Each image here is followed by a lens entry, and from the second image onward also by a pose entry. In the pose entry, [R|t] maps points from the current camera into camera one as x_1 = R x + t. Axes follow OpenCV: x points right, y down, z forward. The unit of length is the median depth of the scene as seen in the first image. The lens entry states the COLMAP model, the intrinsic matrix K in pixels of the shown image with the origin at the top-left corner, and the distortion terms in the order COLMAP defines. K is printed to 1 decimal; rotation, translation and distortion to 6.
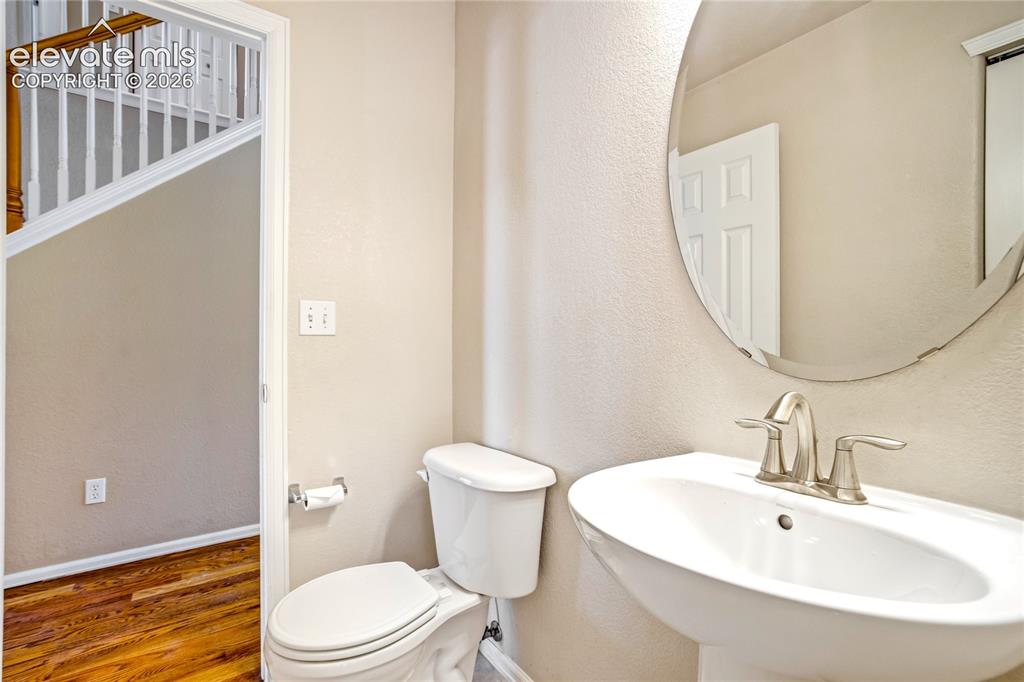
lens RADIAL K [[474.4, 0, 512.8], [0, 474.4, 341.1], [0, 0, 1]] dist [-0.016267, 0.000910]
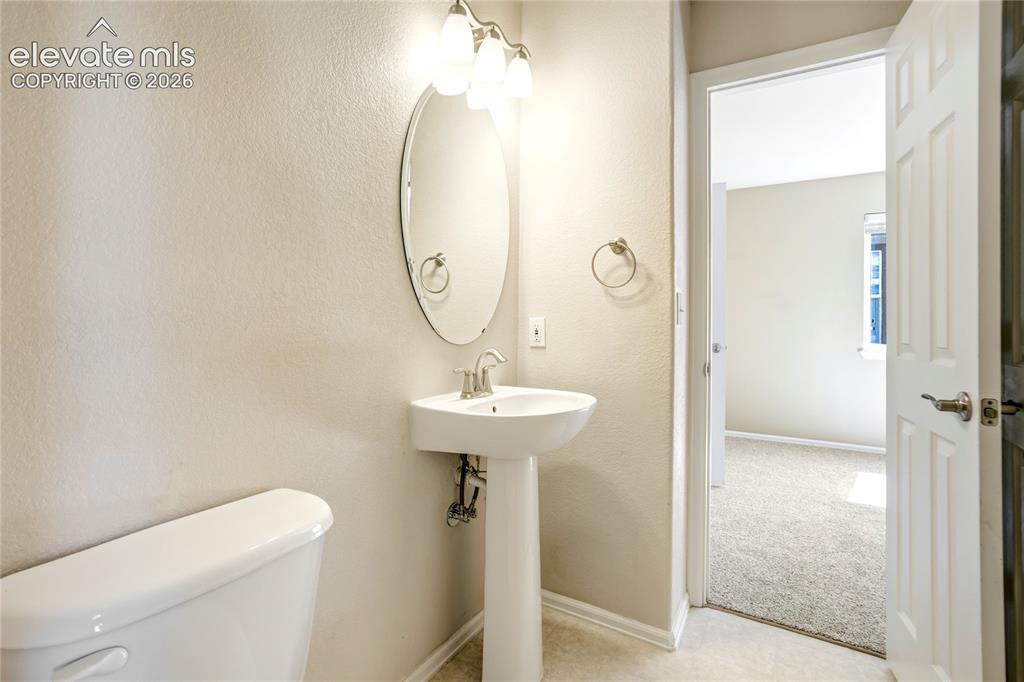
lens RADIAL K [[474.4, 0, 510.8], [0, 474.4, 335.5], [0, 0, 1]] dist [-0.016267, 0.000910]
pose [[-0.392626, -0.015182, 0.919573, -0.891252], [0.000369, 0.999861, 0.016665, 0.008118], [-0.919698, 0.006882, -0.392566, 1.094866]]
